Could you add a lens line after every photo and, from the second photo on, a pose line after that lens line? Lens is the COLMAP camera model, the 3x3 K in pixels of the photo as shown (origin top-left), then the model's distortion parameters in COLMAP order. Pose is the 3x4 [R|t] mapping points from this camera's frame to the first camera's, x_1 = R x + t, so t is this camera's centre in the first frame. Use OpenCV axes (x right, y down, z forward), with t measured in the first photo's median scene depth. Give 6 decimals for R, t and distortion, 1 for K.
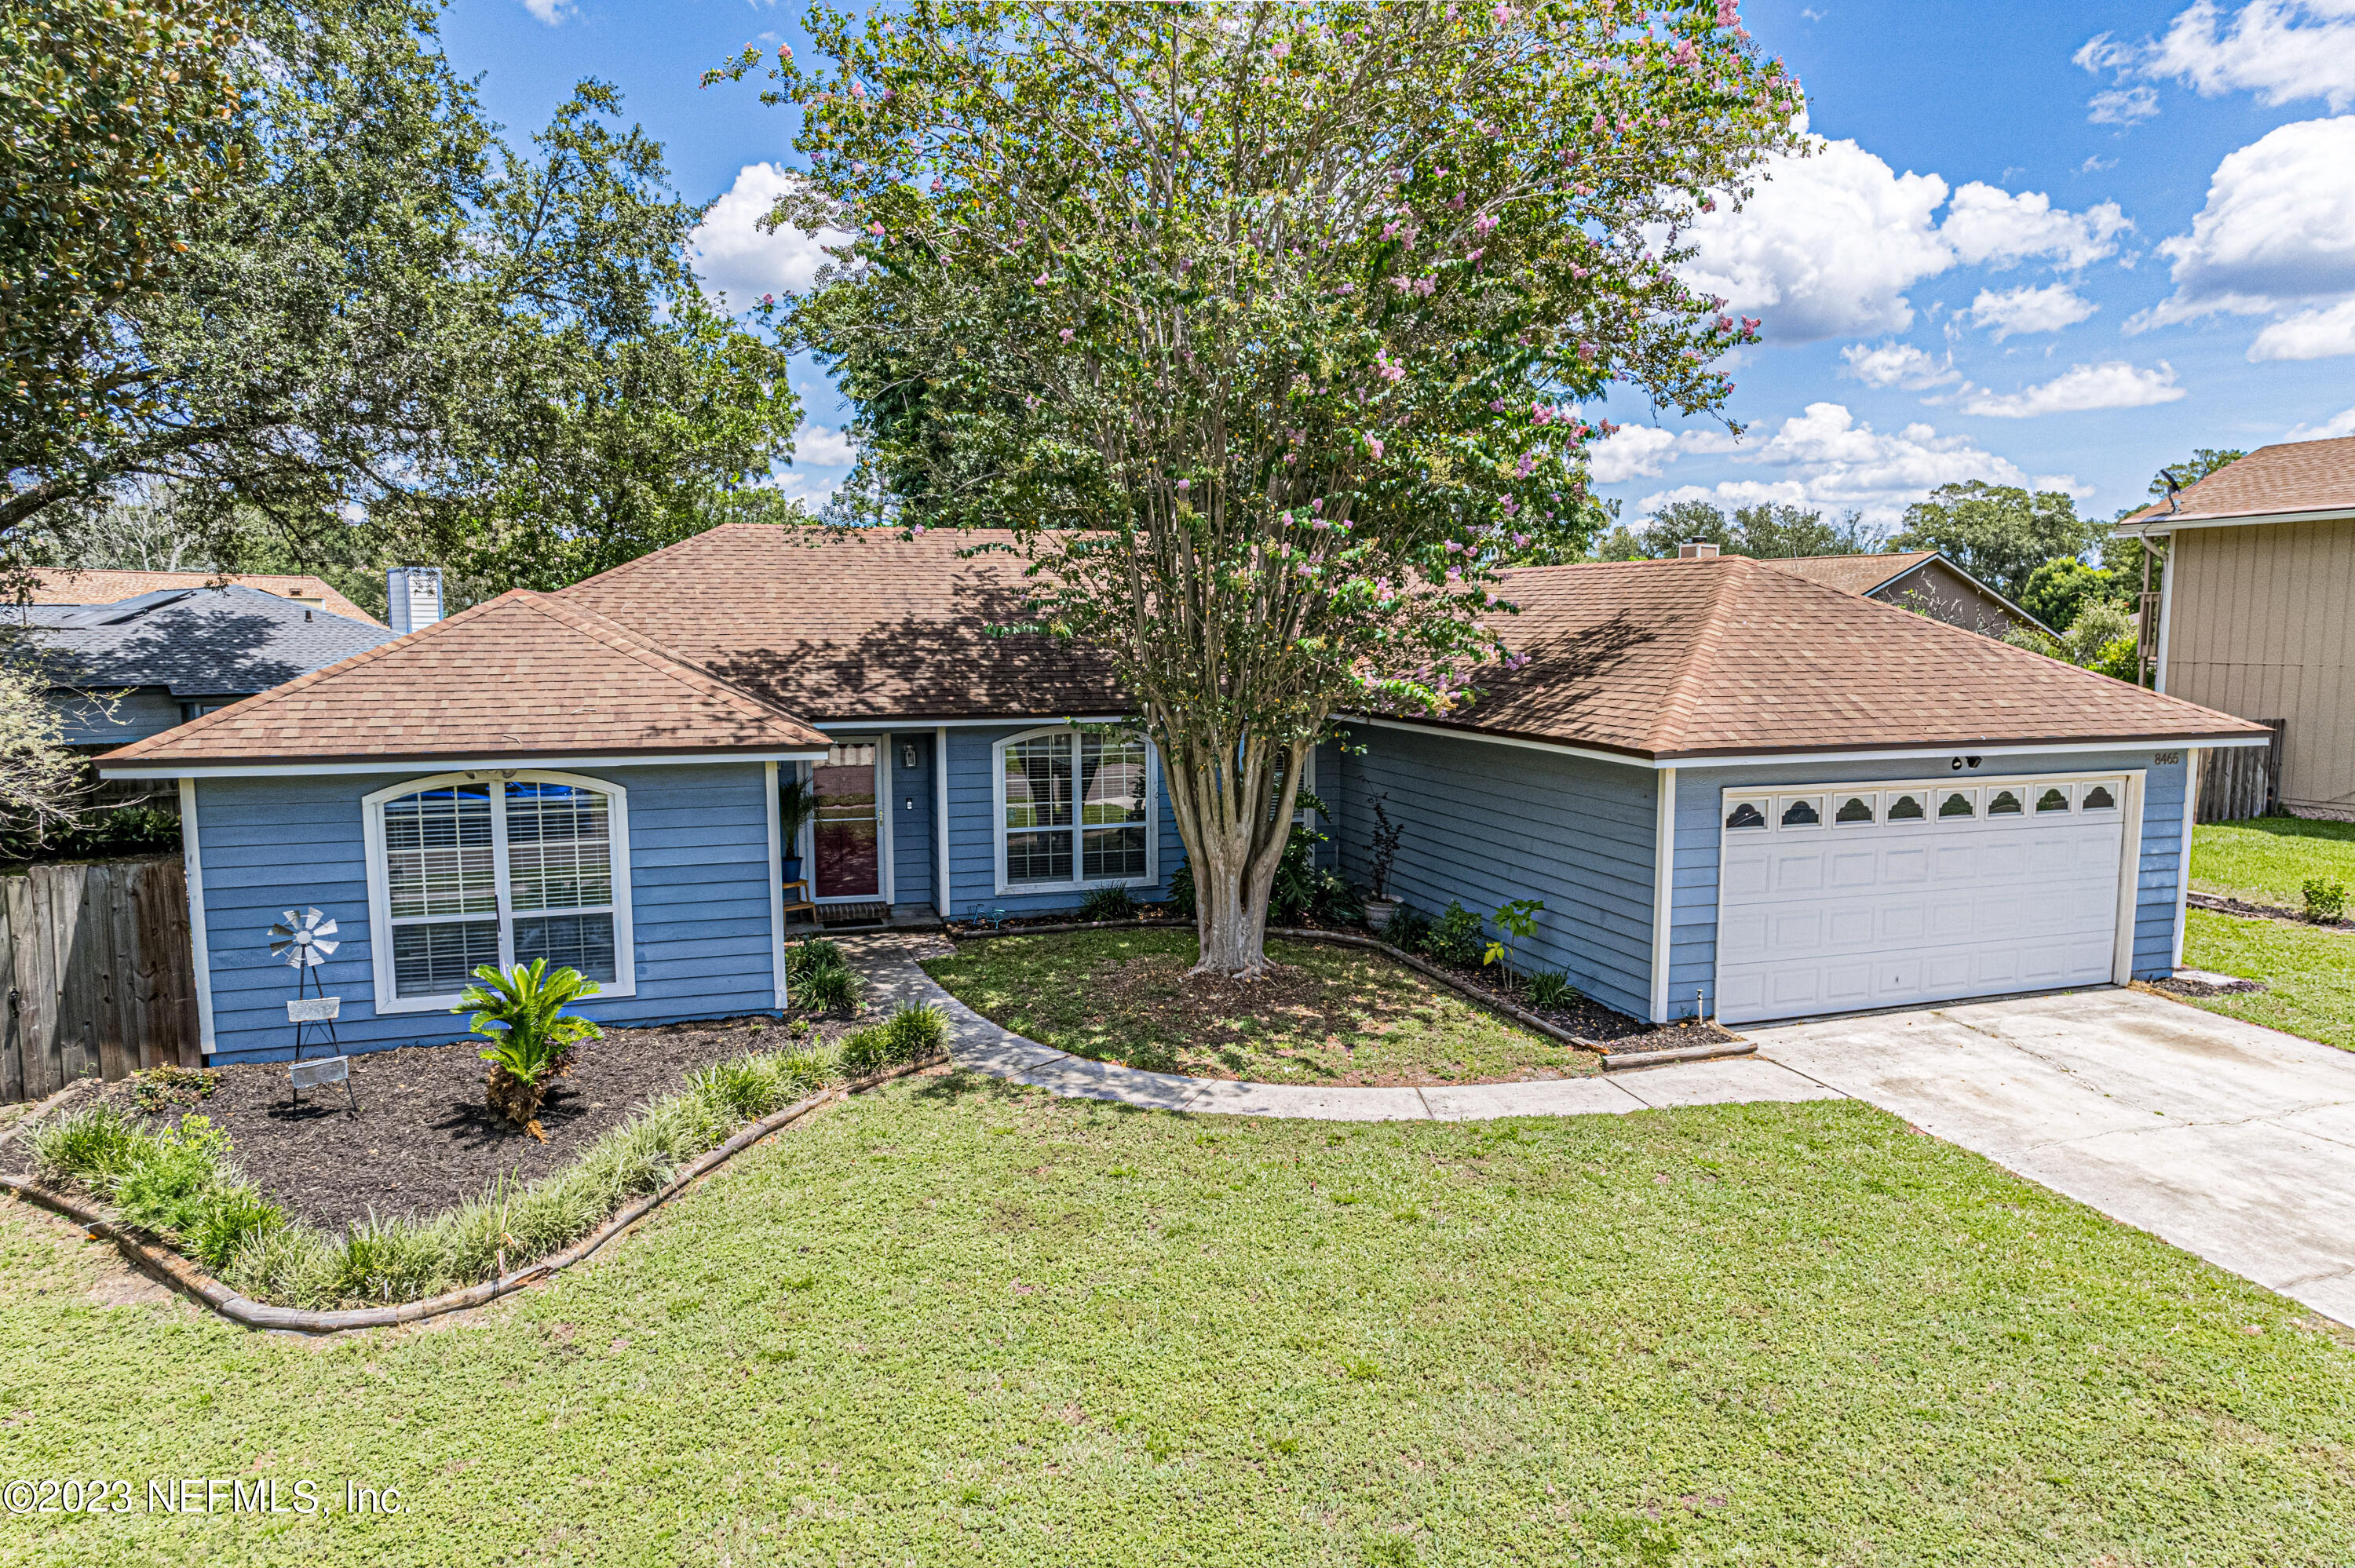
lens RADIAL K [[1495.1, 0, 1207.4], [0, 1495.1, 797.7], [0, 0, 1]] dist [-0.046334, 0.068527]
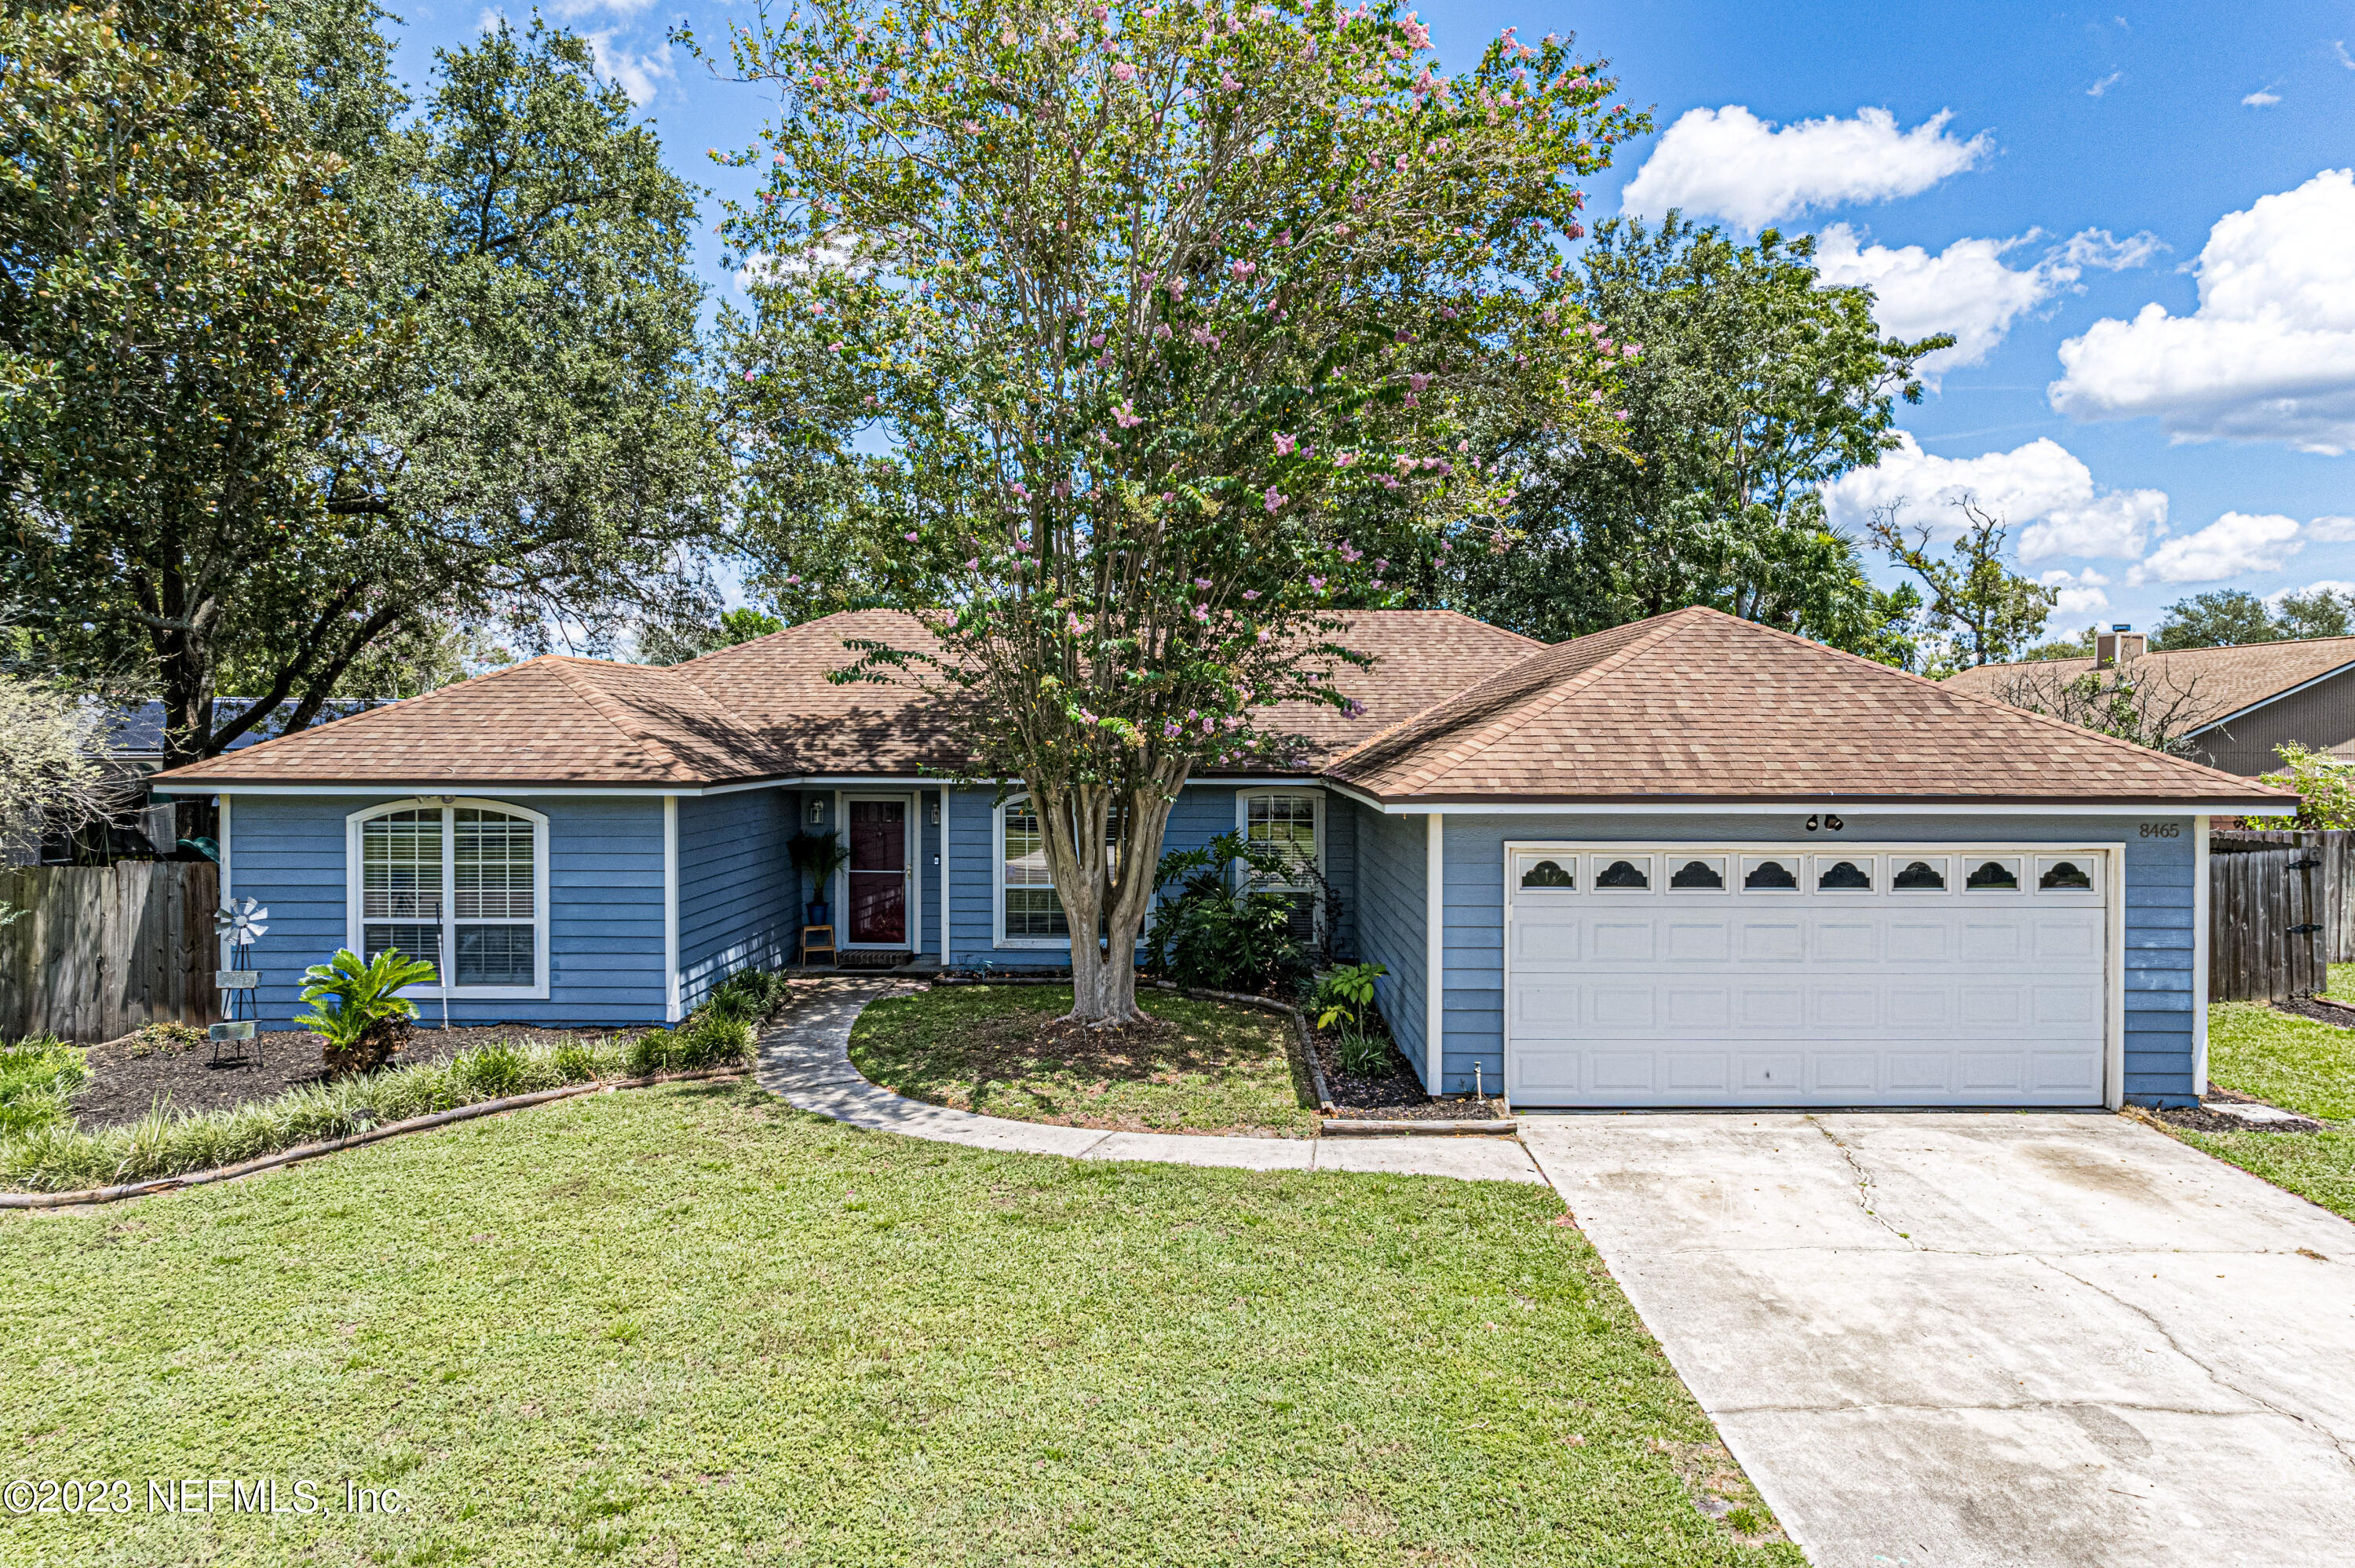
lens RADIAL K [[1505.4, 0, 1218.5], [0, 1505.4, 776.4], [0, 0, 1]] dist [-0.045226, 0.067285]
pose [[0.945426, 0.011088, -0.325649, 0.486824], [-0.041330, 0.995429, -0.086096, 0.041467], [0.323205, 0.094857, 0.941563, 0.068679]]
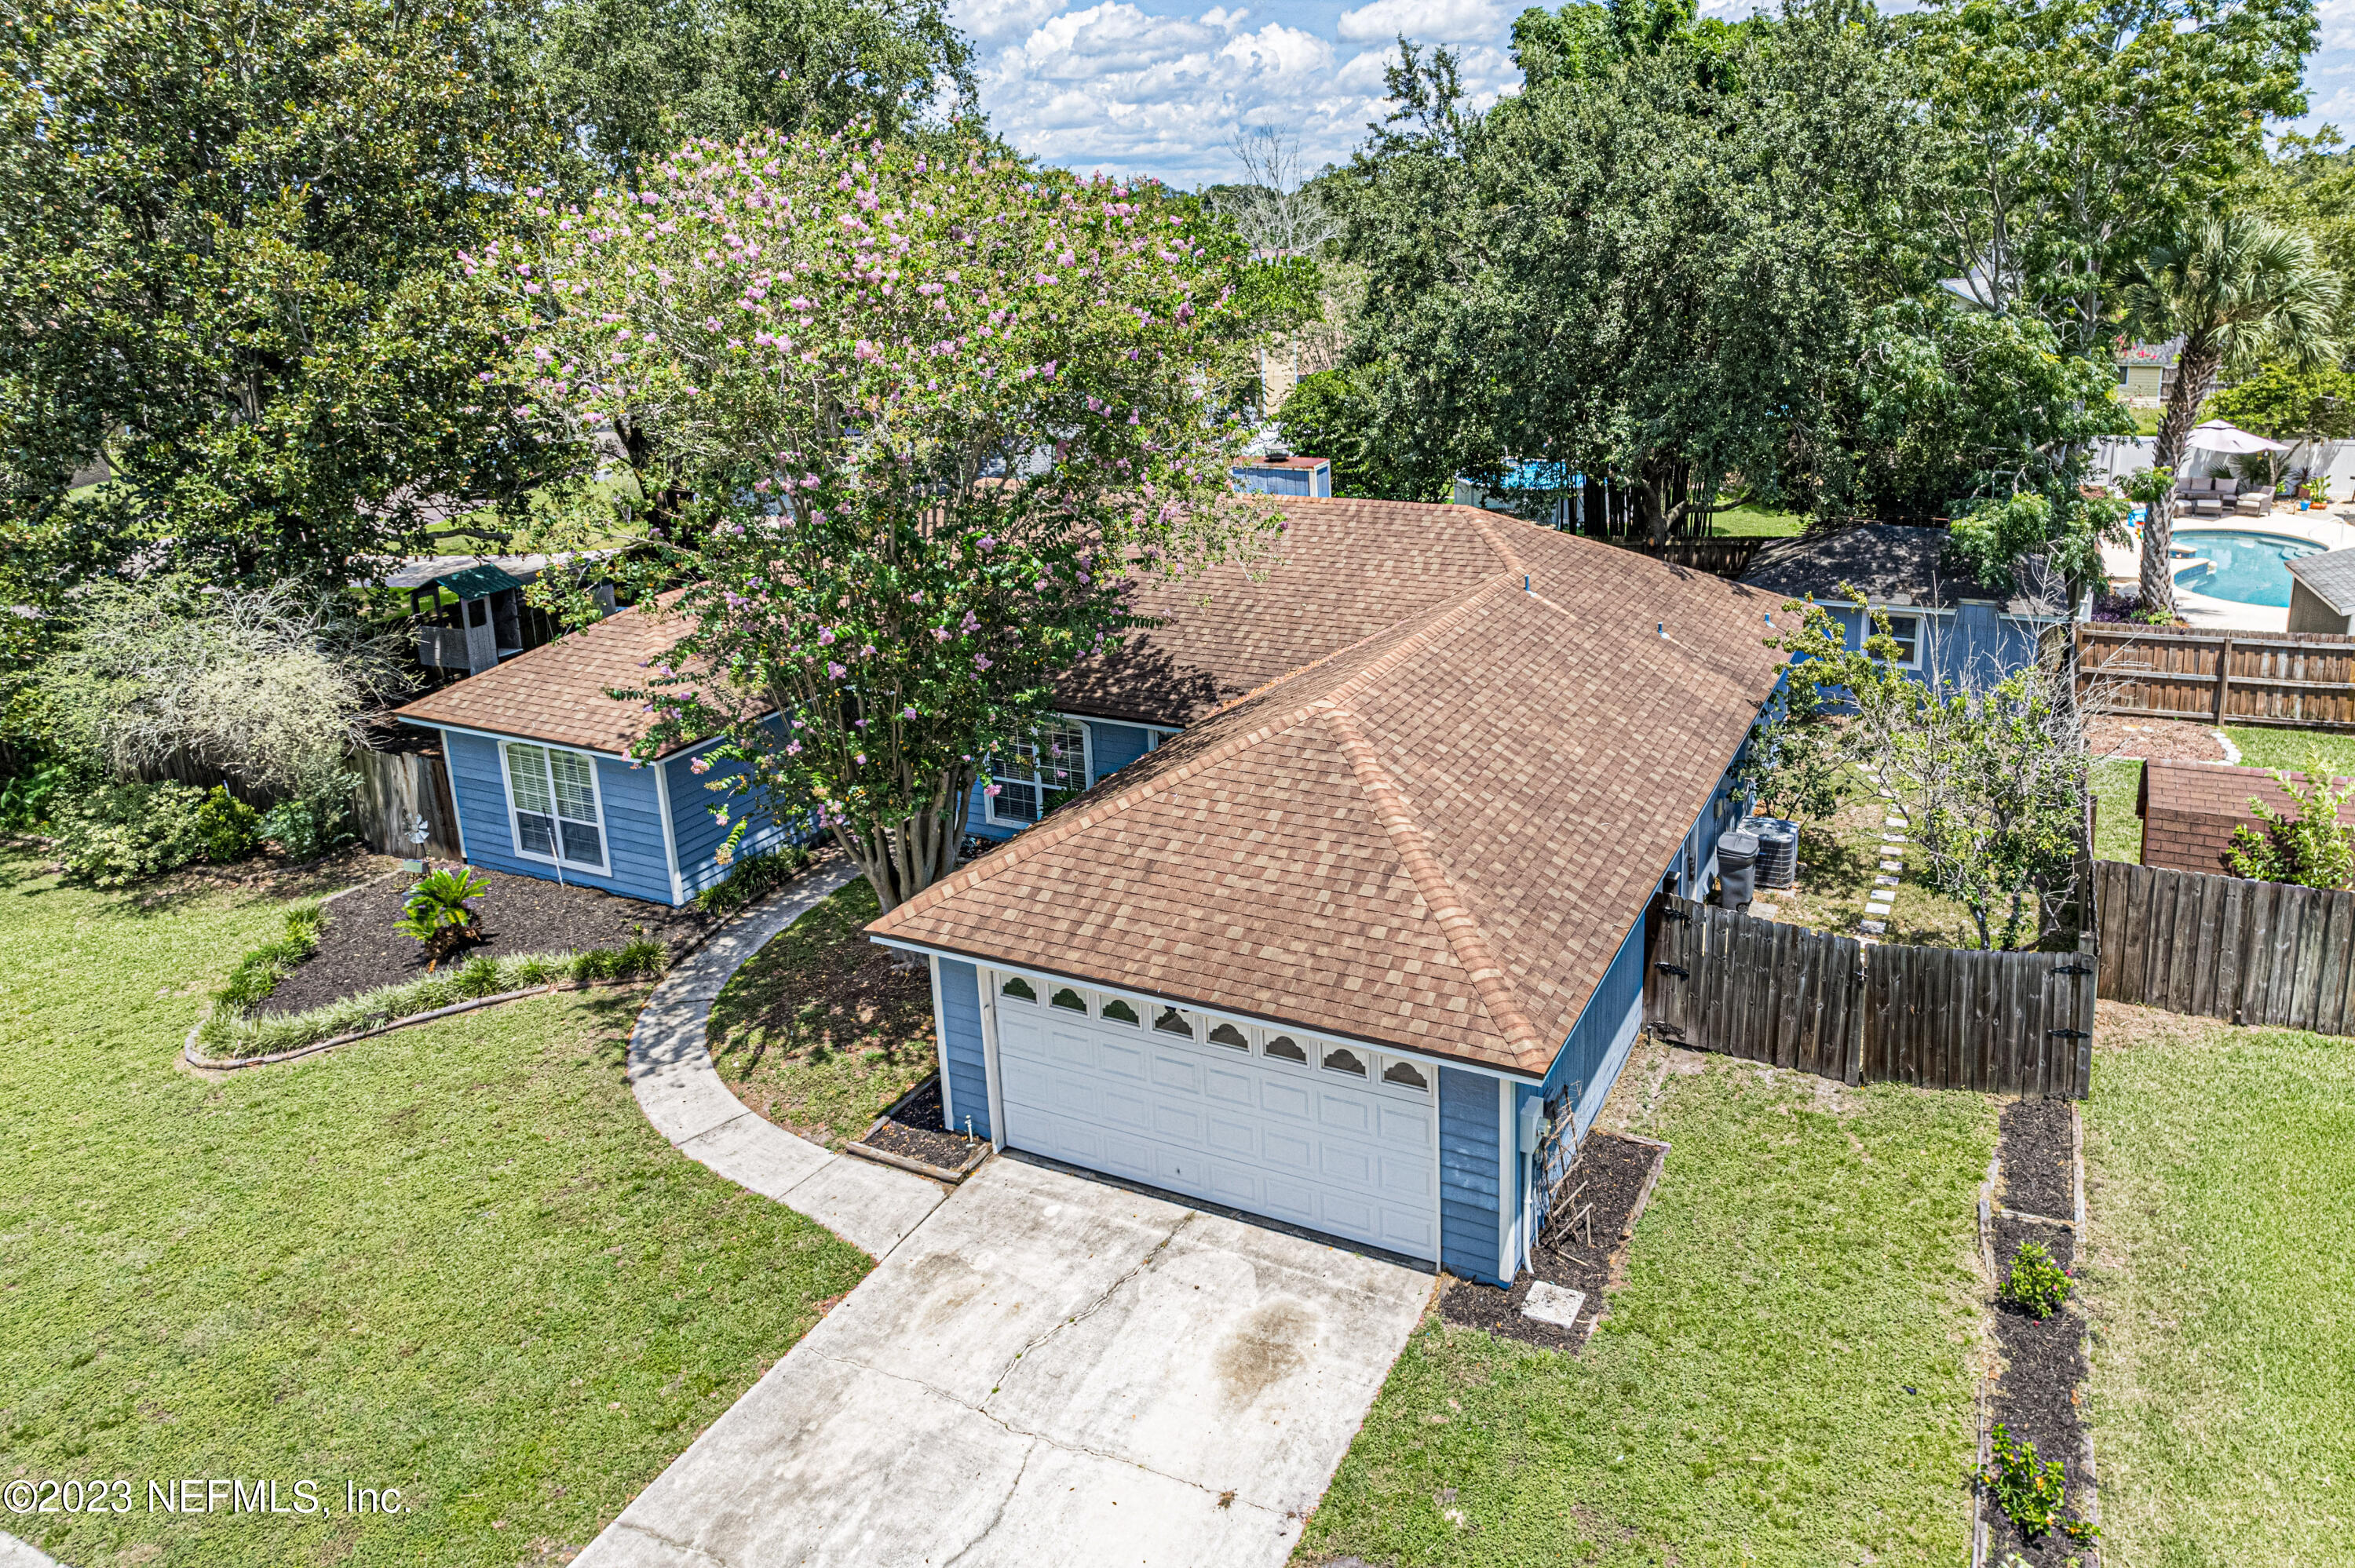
lens RADIAL K [[1549.4, 0, 1313.2], [0, 1549.4, 609.9], [0, 0, 1]] dist [-0.017674, 0.004860]
pose [[0.720937, 0.152140, -0.676094, 1.329999], [-0.055813, 0.985182, 0.162179, -0.496832], [0.690750, -0.079186, 0.718745, 0.338752]]
